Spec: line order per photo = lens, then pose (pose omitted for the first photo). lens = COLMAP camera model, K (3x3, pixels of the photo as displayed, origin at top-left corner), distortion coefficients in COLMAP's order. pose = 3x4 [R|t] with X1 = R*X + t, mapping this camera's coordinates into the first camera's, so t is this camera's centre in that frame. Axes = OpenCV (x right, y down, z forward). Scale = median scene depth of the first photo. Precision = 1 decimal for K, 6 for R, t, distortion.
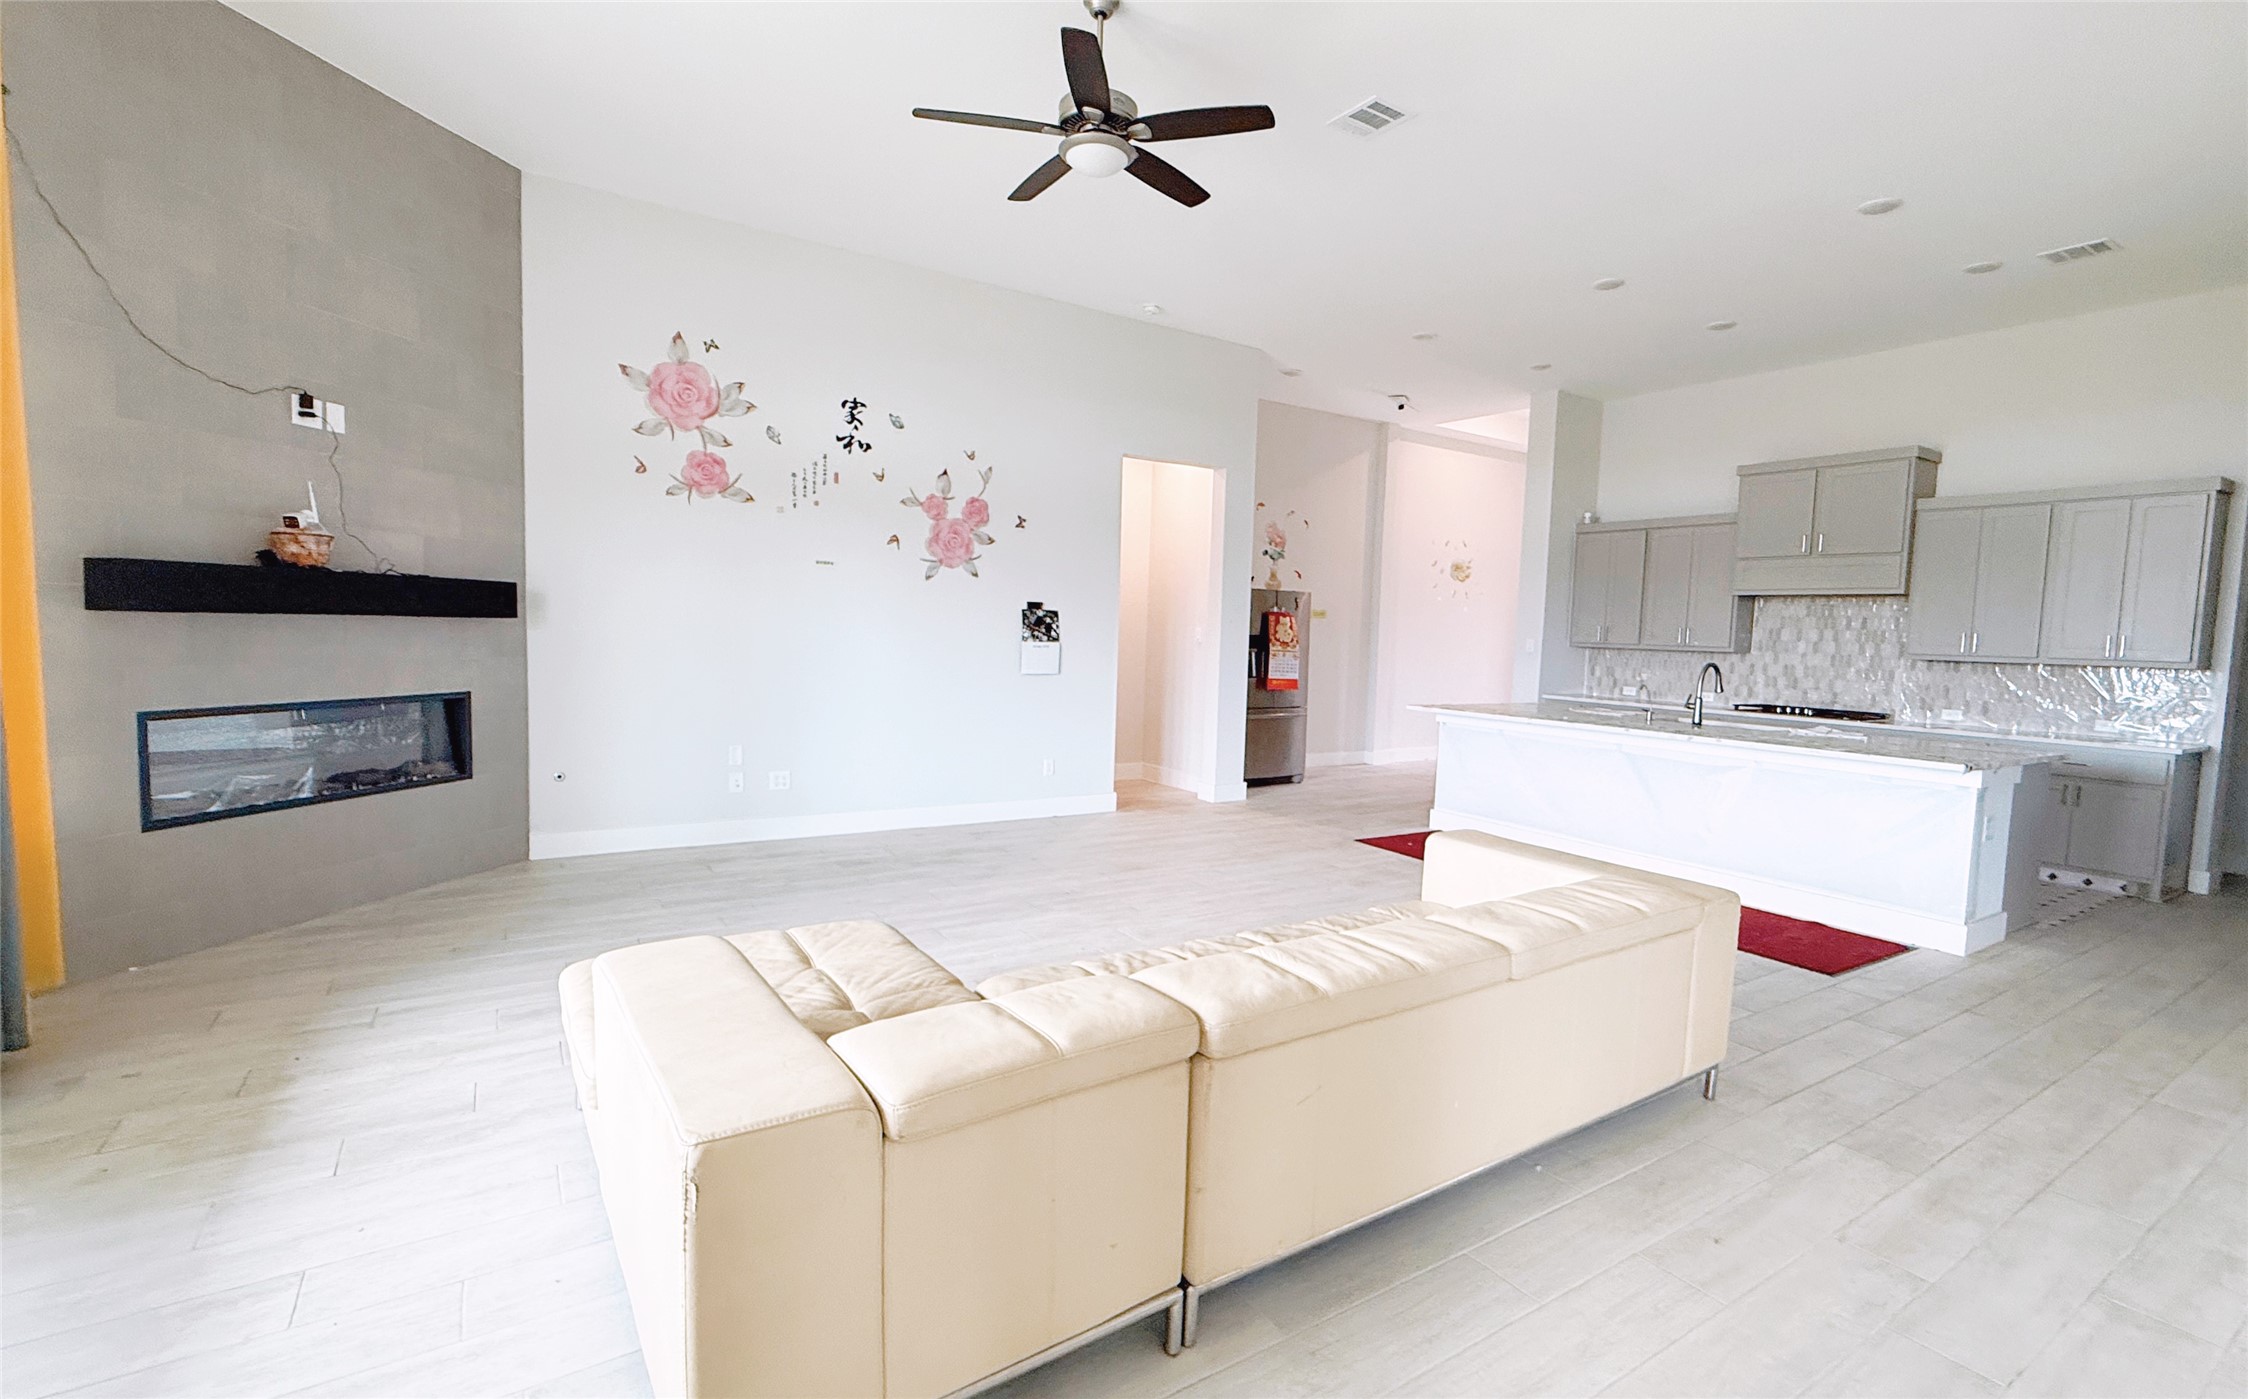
lens RADIAL K [[995.1, 0, 1140.9], [0, 995.1, 702.2], [0, 0, 1]] dist [-0.002333, -0.000673]
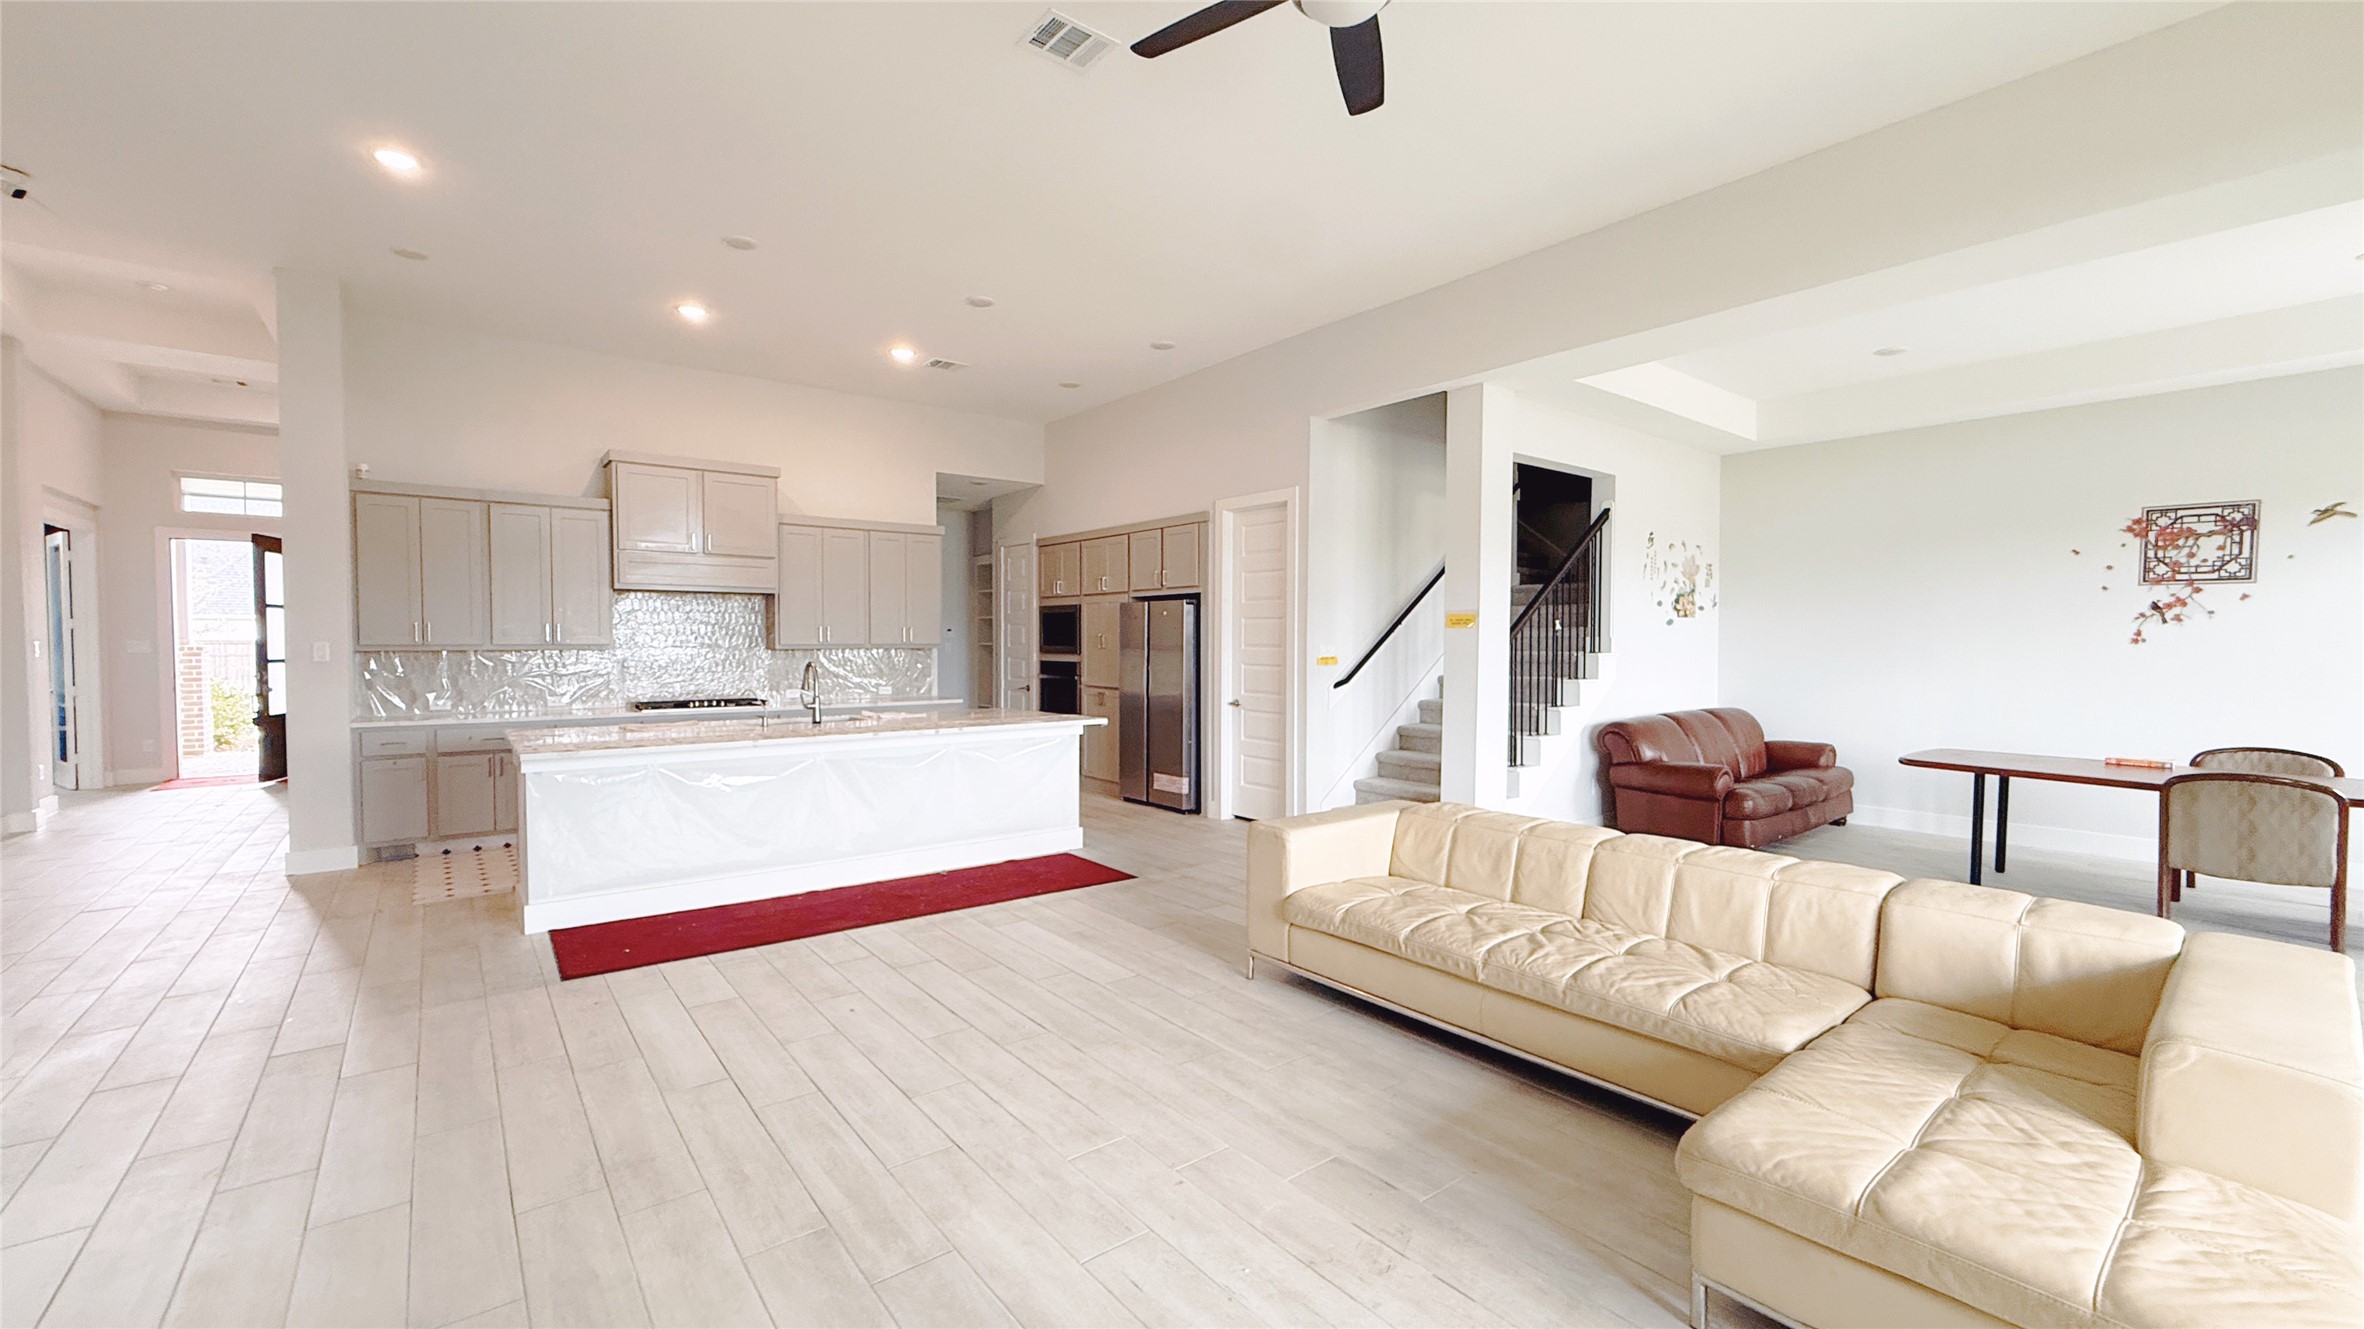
lens RADIAL K [[943.7, 0, 1184.5], [0, 943.7, 666.1], [0, 0, 1]] dist [-0.002285, 0.000626]
pose [[-0.094489, -0.061280, 0.993638, -0.388210], [0.069758, 0.995243, 0.068013, -0.067631], [-0.993079, 0.075741, -0.089765, 0.648023]]
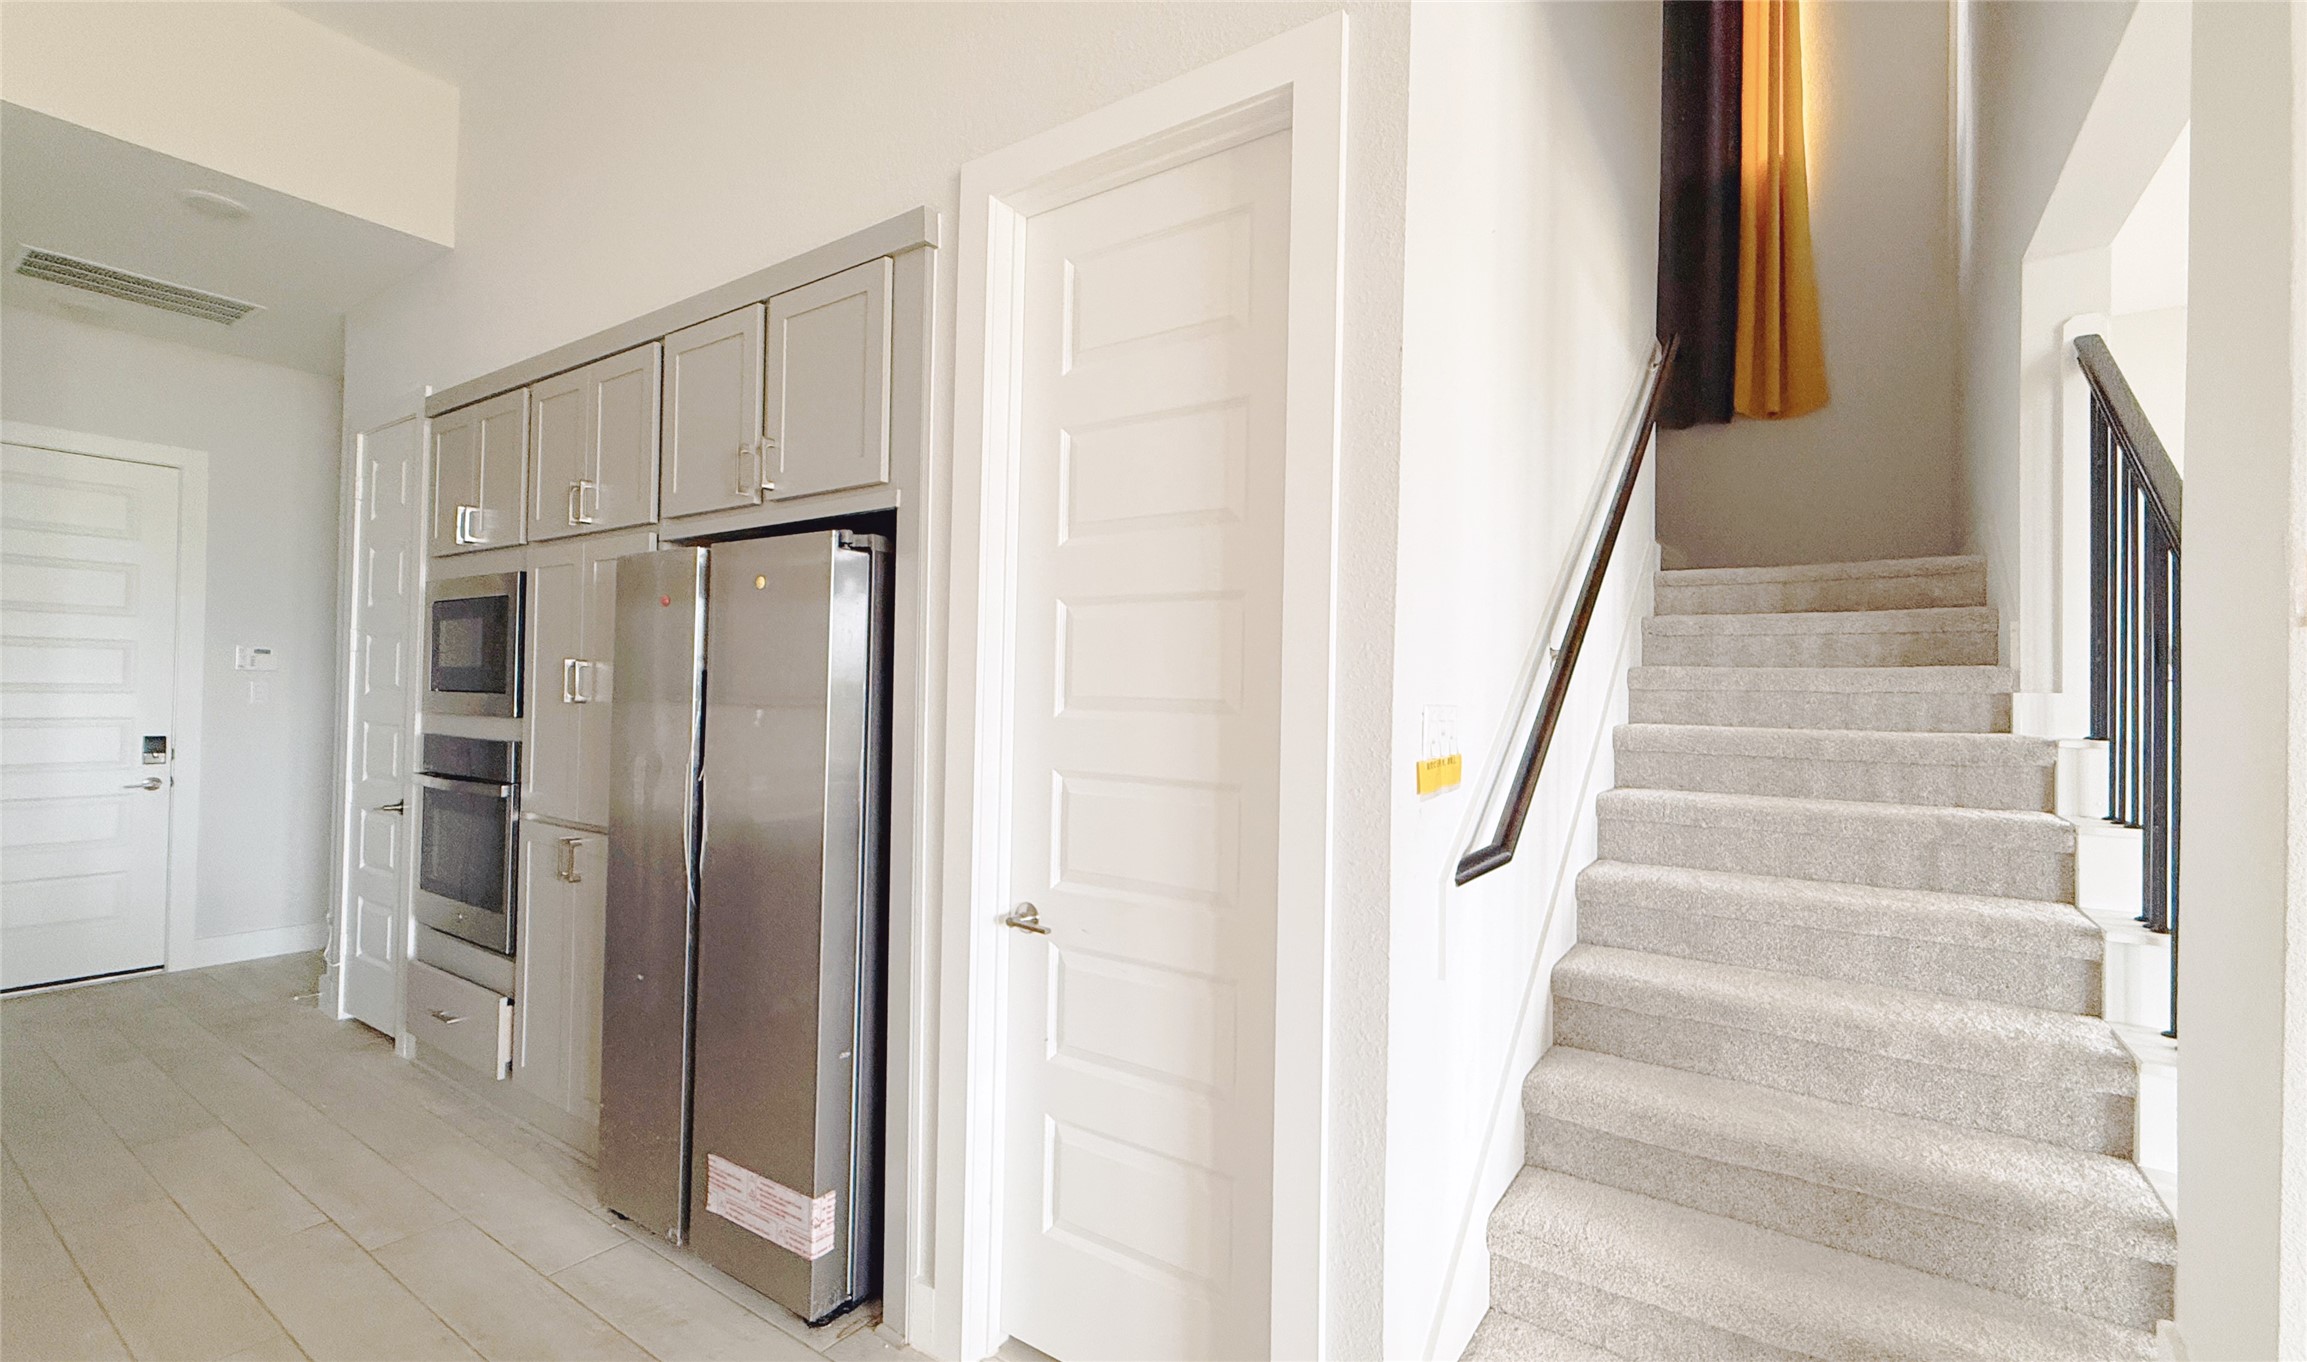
lens RADIAL K [[943.0, 0, 1223.8], [0, 943.0, 679.1], [0, 0, 1]] dist [0.000706, -0.000194]
pose [[-0.416207, -0.024726, 0.908933, 0.410432], [0.037573, 0.998309, 0.044363, -0.030536], [-0.908493, 0.052615, -0.414575, 0.554954]]
